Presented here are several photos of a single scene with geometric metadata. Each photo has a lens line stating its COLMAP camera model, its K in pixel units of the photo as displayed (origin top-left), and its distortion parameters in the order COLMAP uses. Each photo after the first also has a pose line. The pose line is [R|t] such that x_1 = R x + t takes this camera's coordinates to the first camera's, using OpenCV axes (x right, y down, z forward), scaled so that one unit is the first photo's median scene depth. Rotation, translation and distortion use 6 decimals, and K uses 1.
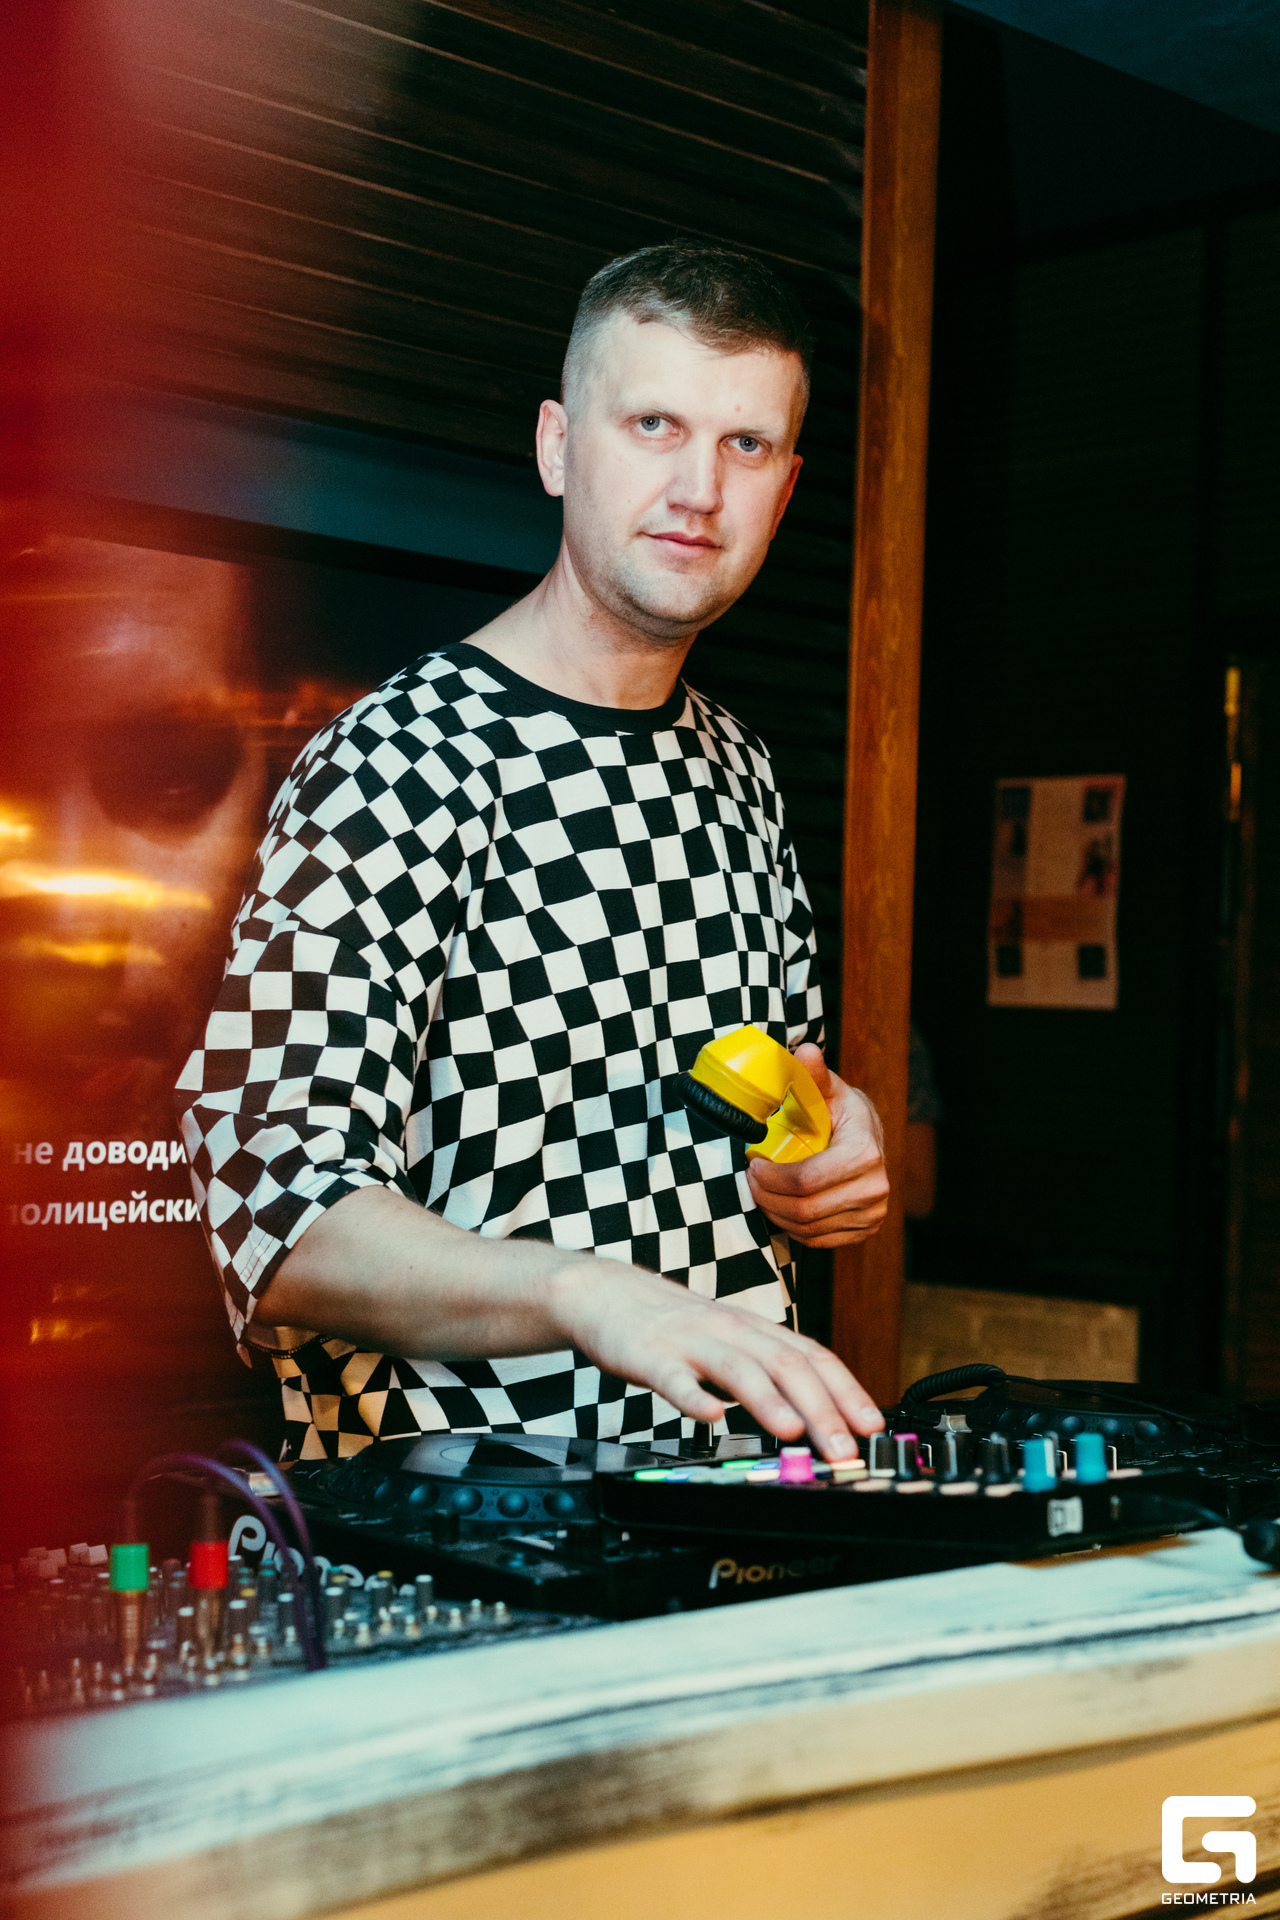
lens RADIAL K [[2791.1, 0, 640.0], [0, 2791.1, 960.0], [0, 0, 1]] dist [0.001645, -0.008139]
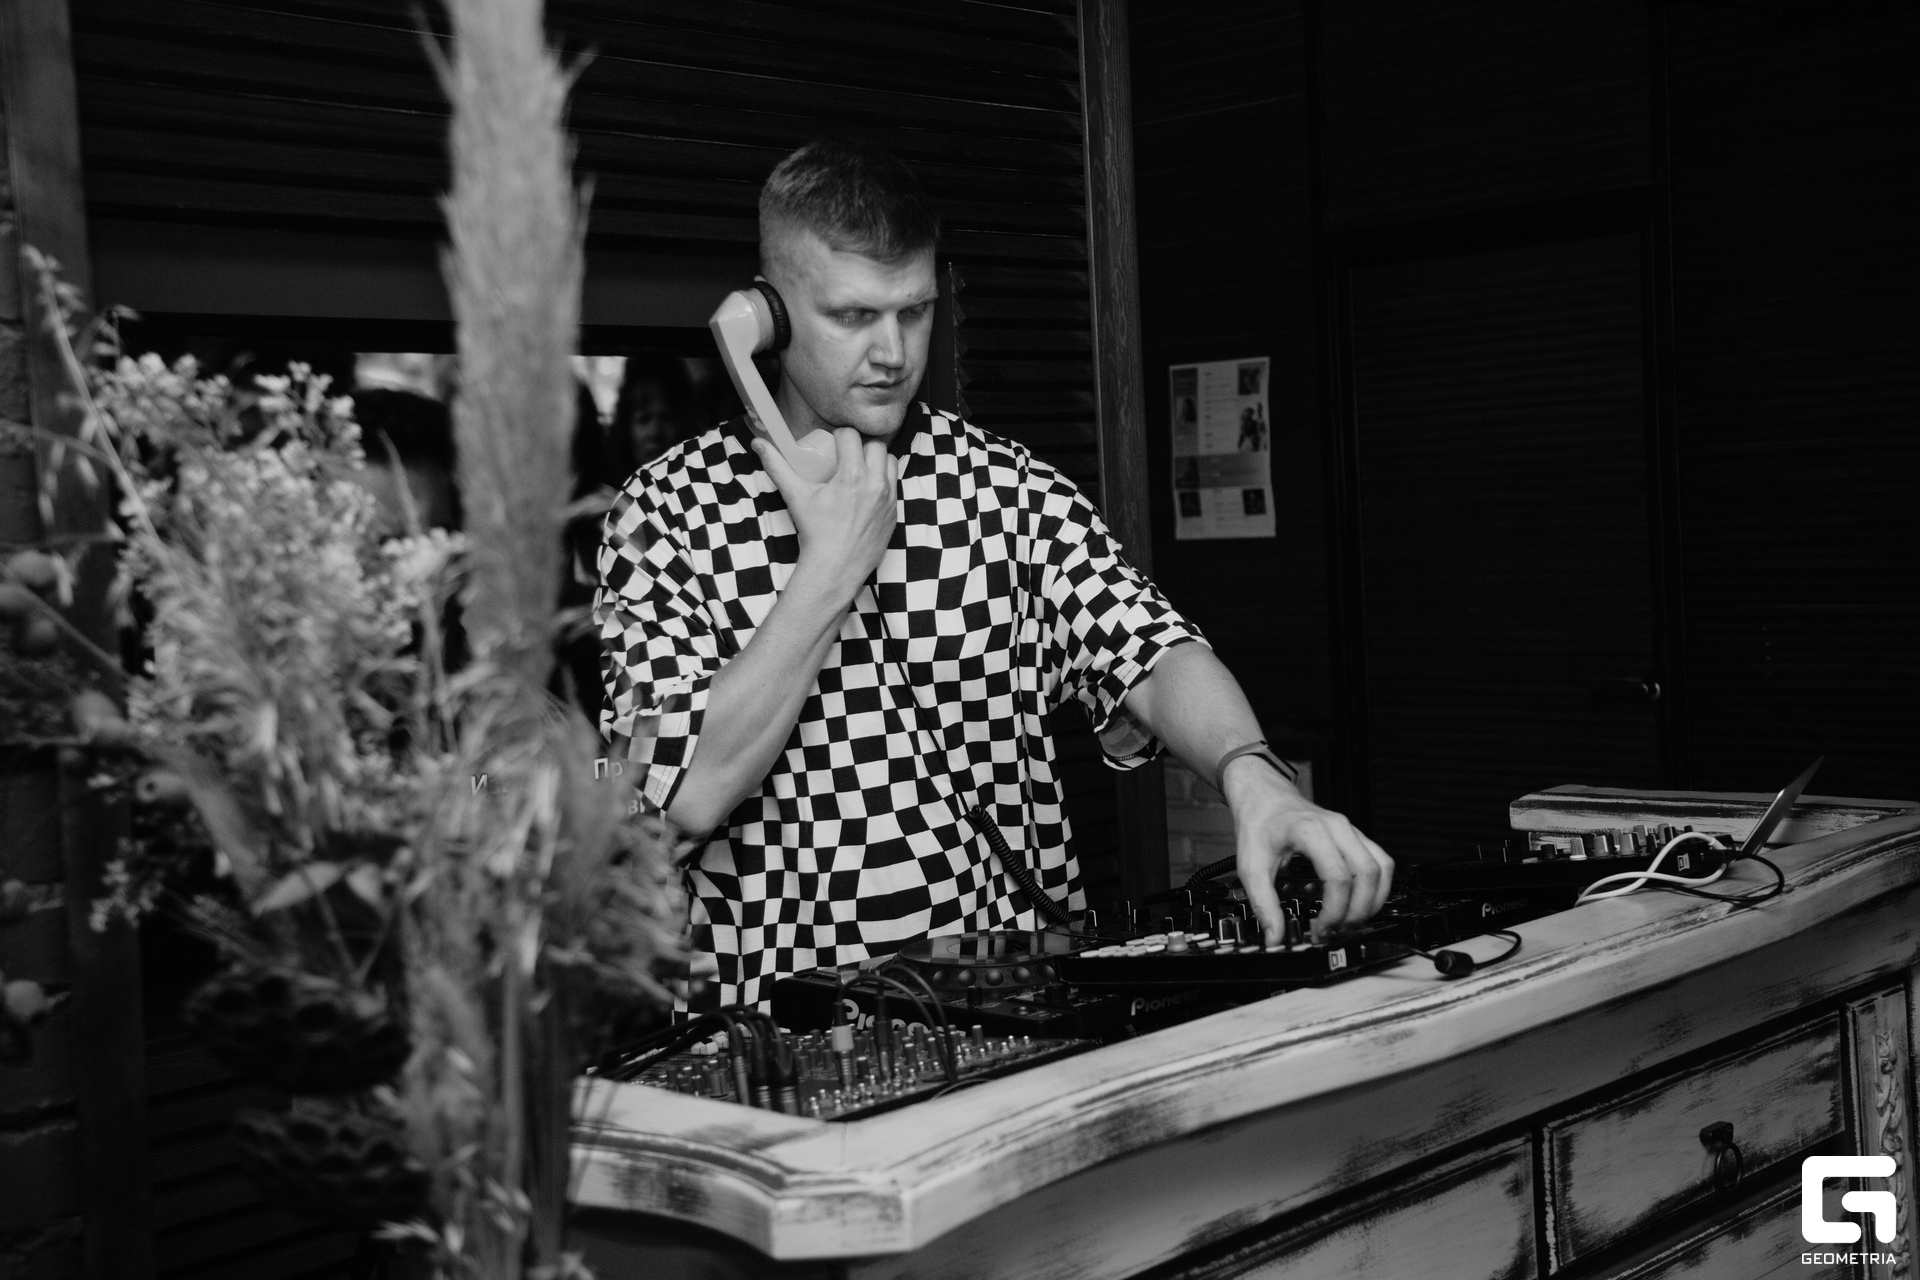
lens RADIAL K [[2539.2, 0, 960.0], [0, 2539.2, 640.0], [0, 0, 1]] dist [0.118651, -0.002741]
pose [[0.994147, -0.091931, 0.056755, -0.157434], [0.086909, 0.992550, 0.085395, -0.160125], [-0.064183, -0.079963, 0.994729, -0.583152]]
